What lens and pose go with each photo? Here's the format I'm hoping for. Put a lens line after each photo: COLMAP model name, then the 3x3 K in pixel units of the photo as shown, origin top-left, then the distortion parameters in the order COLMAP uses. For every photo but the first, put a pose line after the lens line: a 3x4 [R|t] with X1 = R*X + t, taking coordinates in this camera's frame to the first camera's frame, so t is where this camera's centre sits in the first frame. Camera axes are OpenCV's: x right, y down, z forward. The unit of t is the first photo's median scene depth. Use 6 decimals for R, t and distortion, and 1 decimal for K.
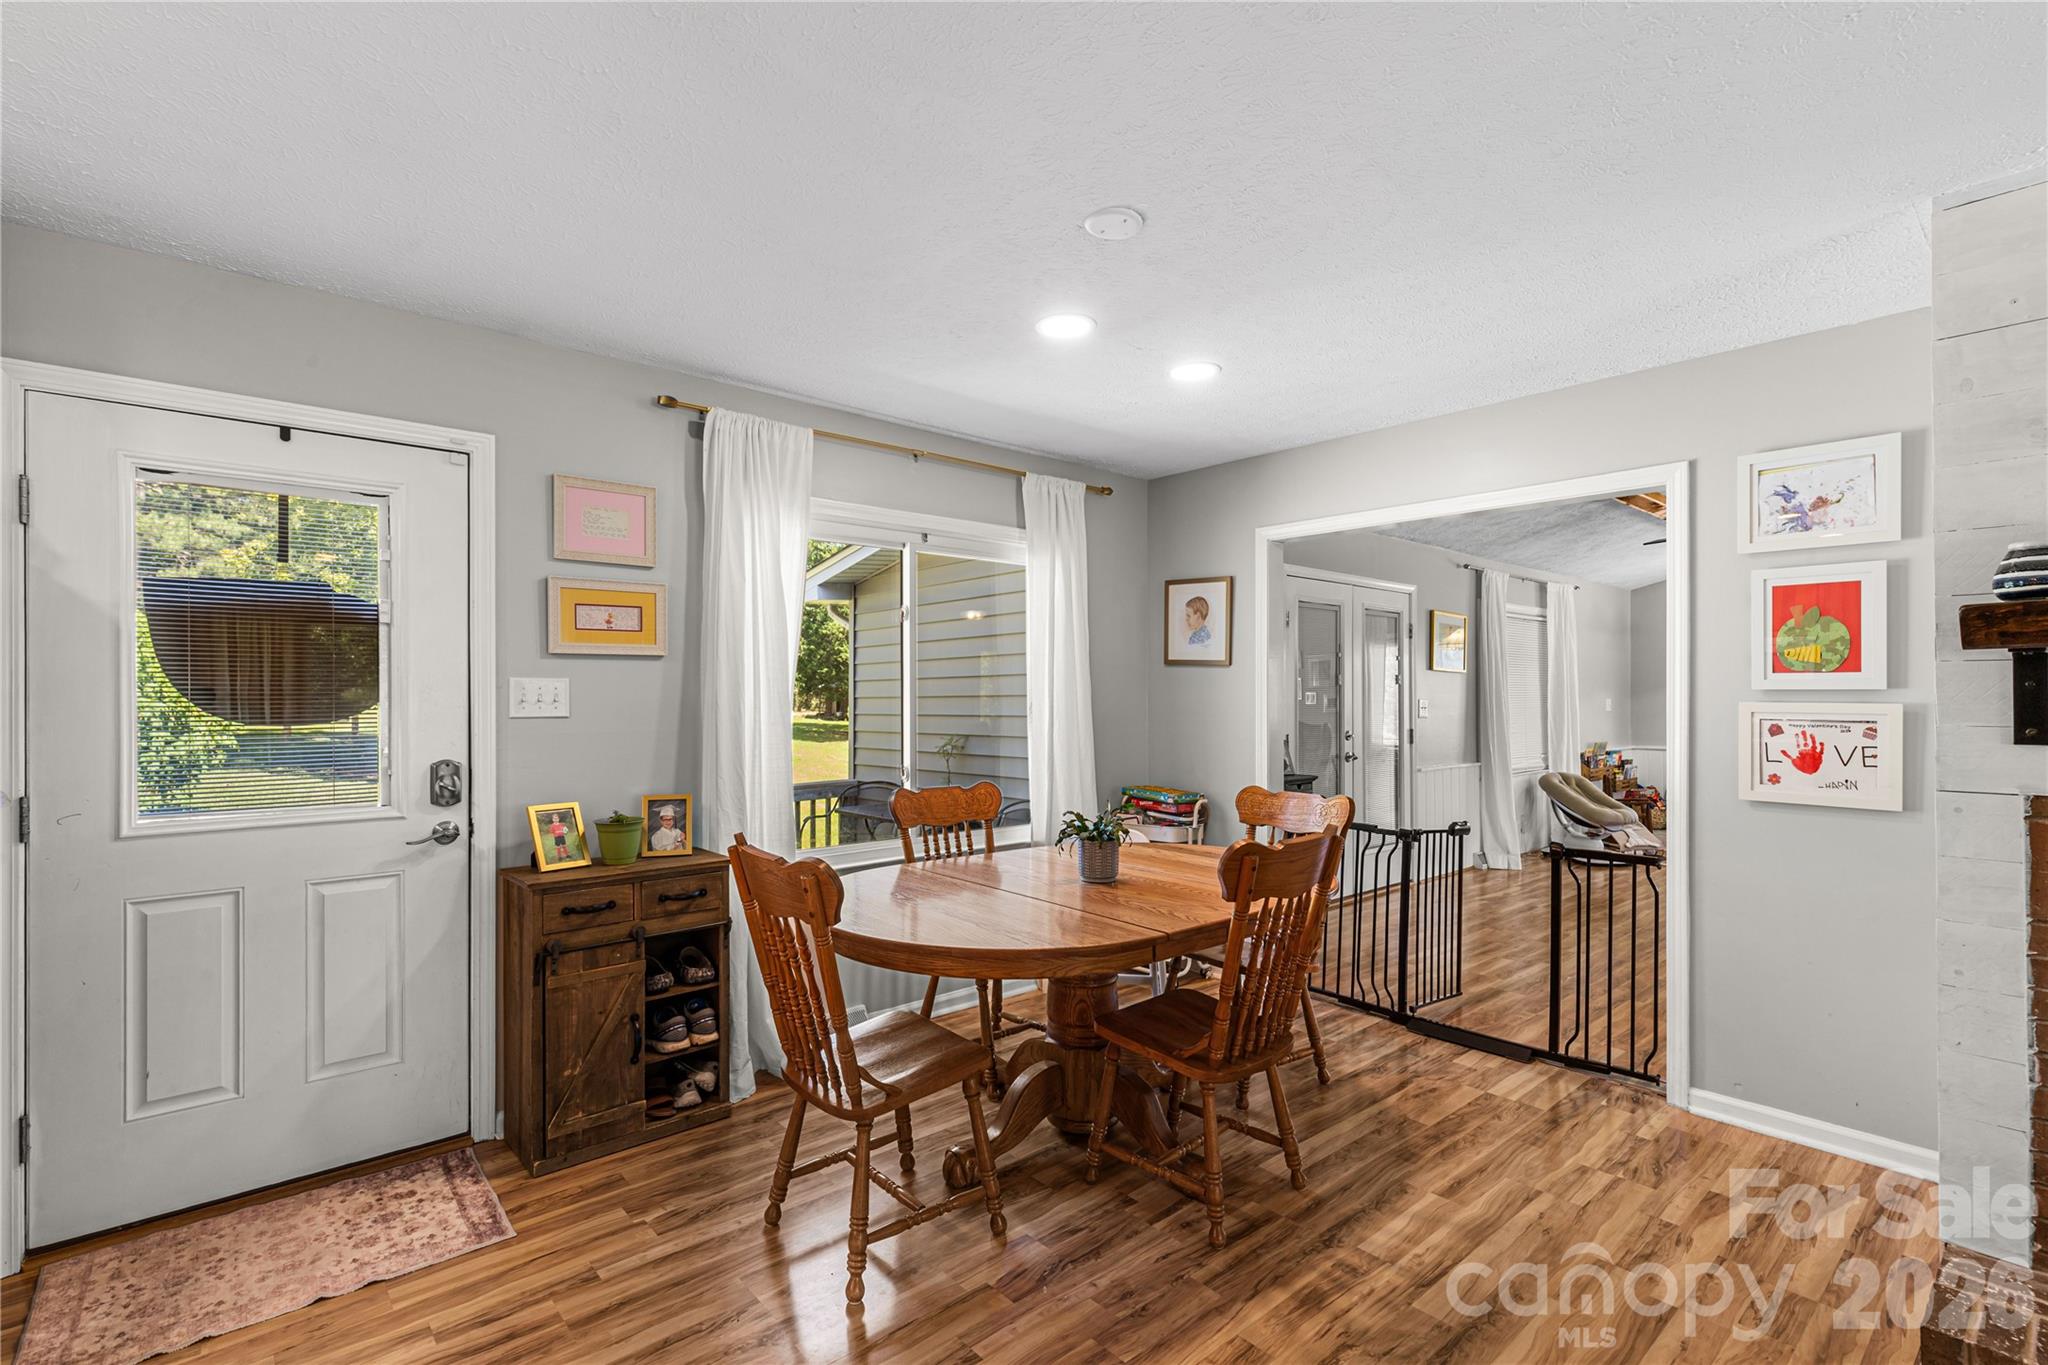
lens RADIAL K [[938.0, 0, 1019.1], [0, 938.0, 694.3], [0, 0, 1]] dist [0.001153, -0.000047]
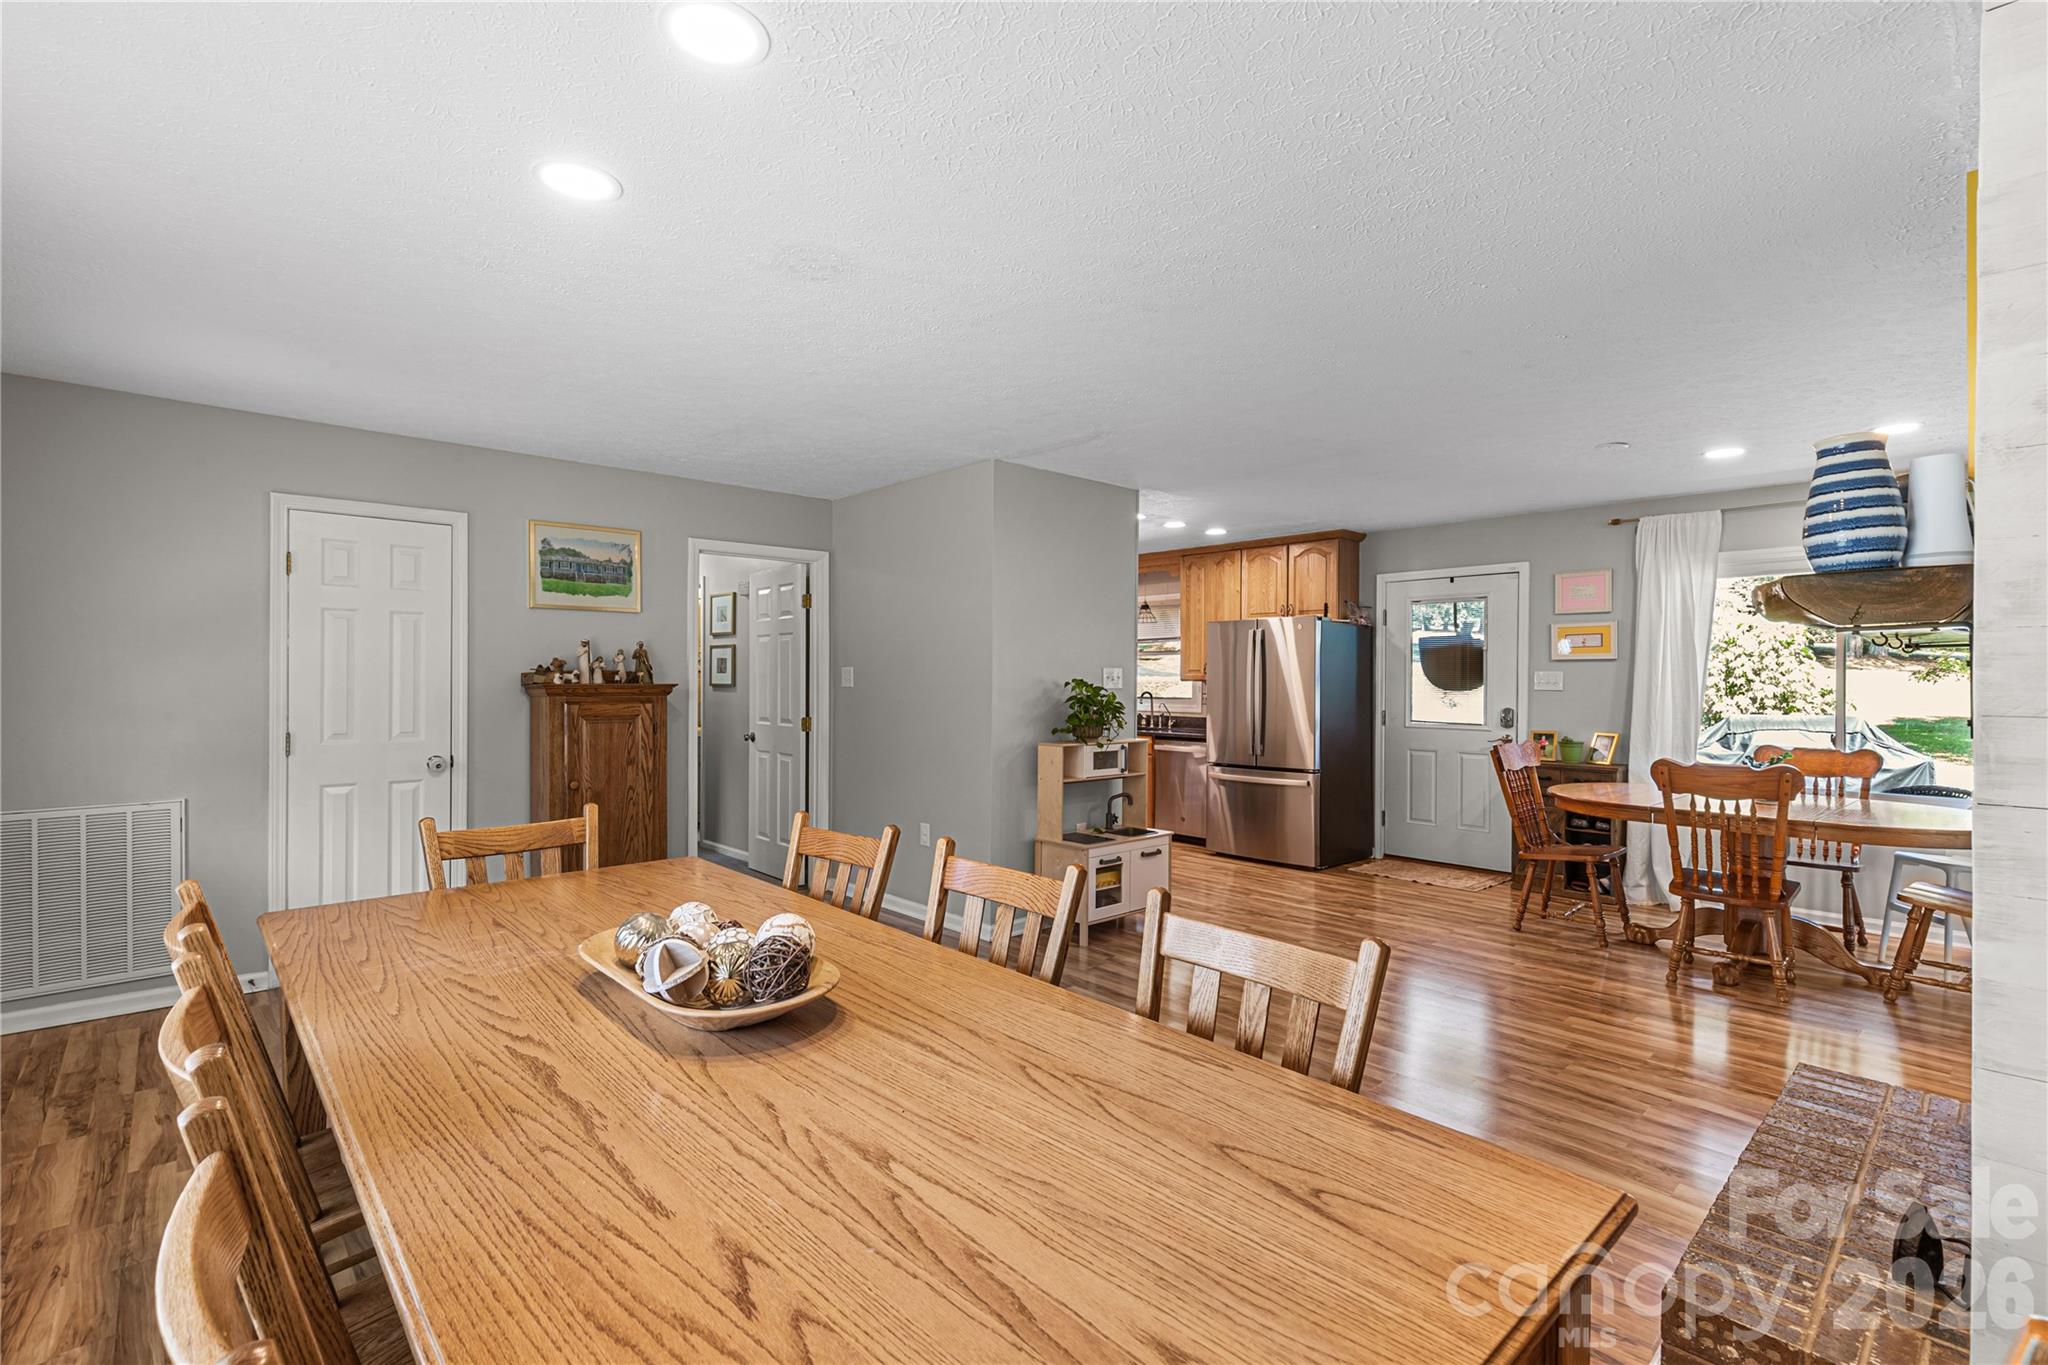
lens RADIAL K [[934.4, 0, 1031.6], [0, 934.4, 673.7], [0, 0, 1]] dist [0.004019, 0.000541]
pose [[0.039078, -0.005671, -0.999220, 1.518301], [-0.005199, 0.999969, -0.005879, 0.005565], [0.999223, 0.005424, 0.039047, -0.236242]]
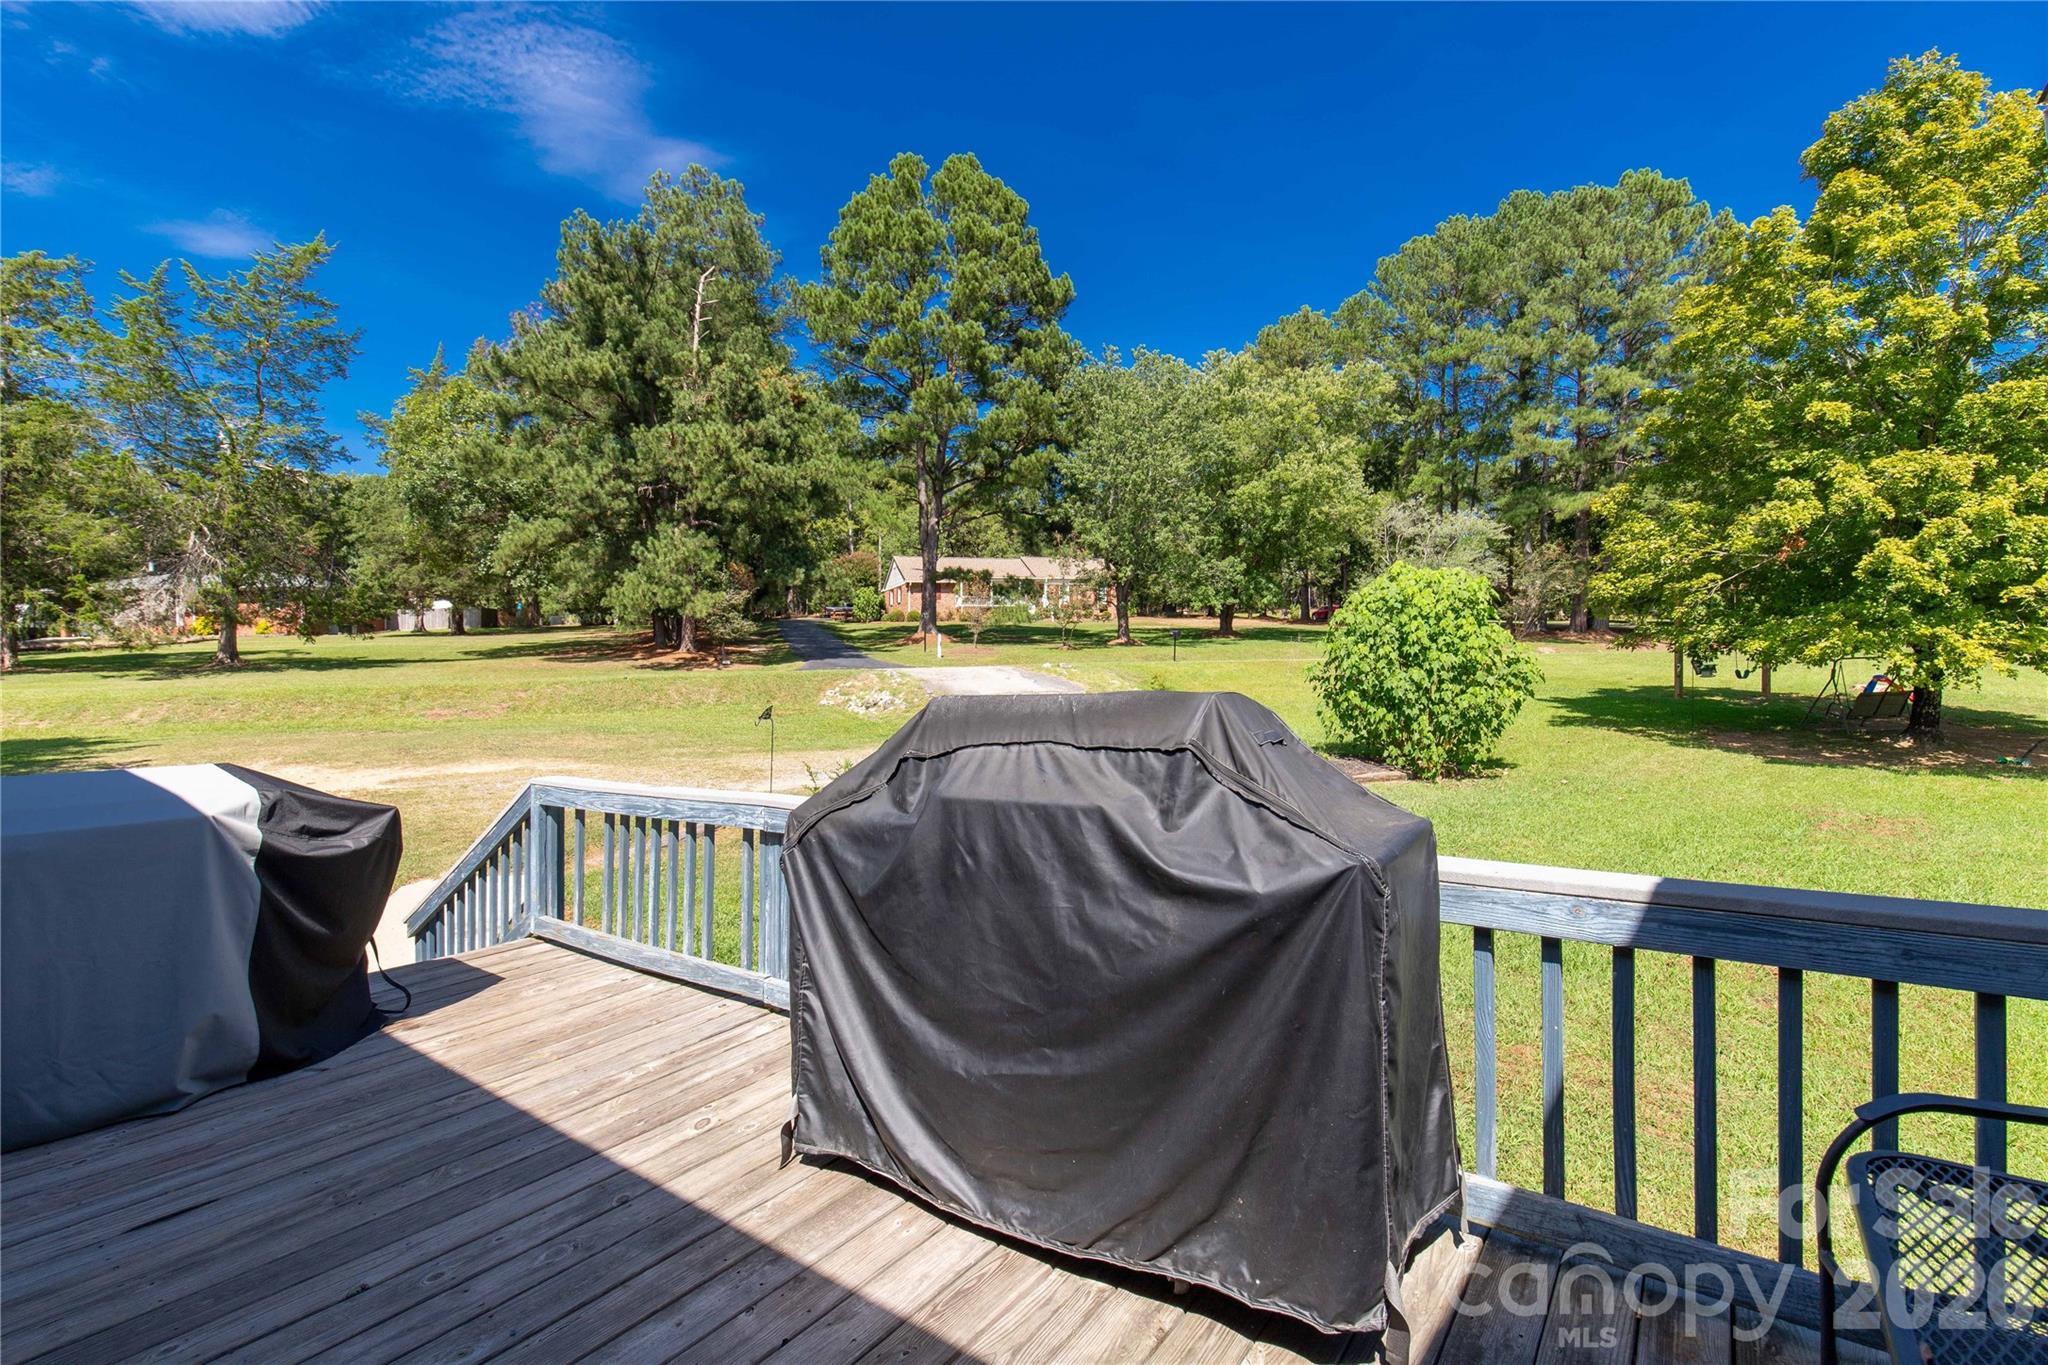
lens RADIAL K [[931.7, 0, 1015.0], [0, 931.7, 700.9], [0, 0, 1]] dist [0.002781, 0.000218]
pose [[0.202492, 0.023793, -0.978995, -0.141164], [0.023995, 0.999284, 0.029249, 0.072893], [0.978990, -0.029414, 0.201776, 1.676190]]
